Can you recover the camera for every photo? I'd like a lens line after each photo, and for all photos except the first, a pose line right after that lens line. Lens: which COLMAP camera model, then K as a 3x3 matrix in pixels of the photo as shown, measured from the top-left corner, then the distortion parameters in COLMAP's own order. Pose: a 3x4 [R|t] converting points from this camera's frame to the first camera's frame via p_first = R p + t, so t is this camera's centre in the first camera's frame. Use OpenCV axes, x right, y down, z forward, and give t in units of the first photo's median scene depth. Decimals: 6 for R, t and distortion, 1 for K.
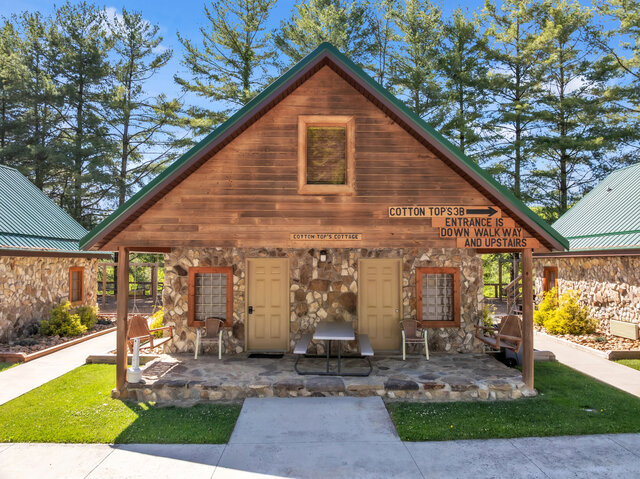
lens RADIAL K [[457.3, 0, 320.0], [0, 457.3, 239.5], [0, 0, 1]] dist [-0.043252, -0.000999]
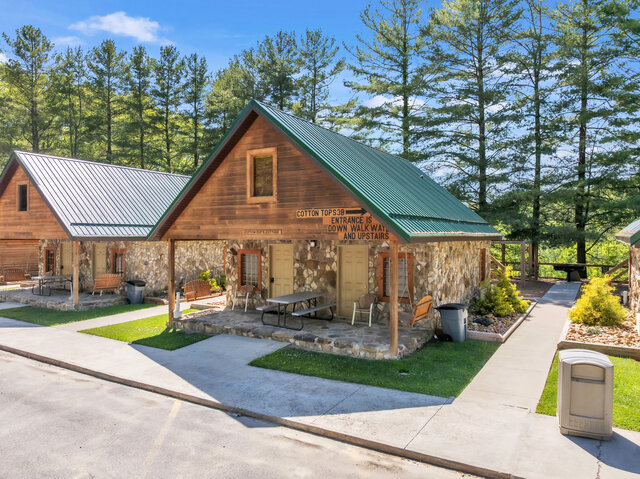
lens RADIAL K [[457.3, 0, 320.0], [0, 457.3, 239.5], [0, 0, 1]] dist [-0.043252, -0.000999]
pose [[0.843740, 0.003295, -0.536741, 0.957747], [0.027756, 0.998375, 0.049760, -0.050162], [0.536033, -0.056883, 0.842278, -0.141584]]
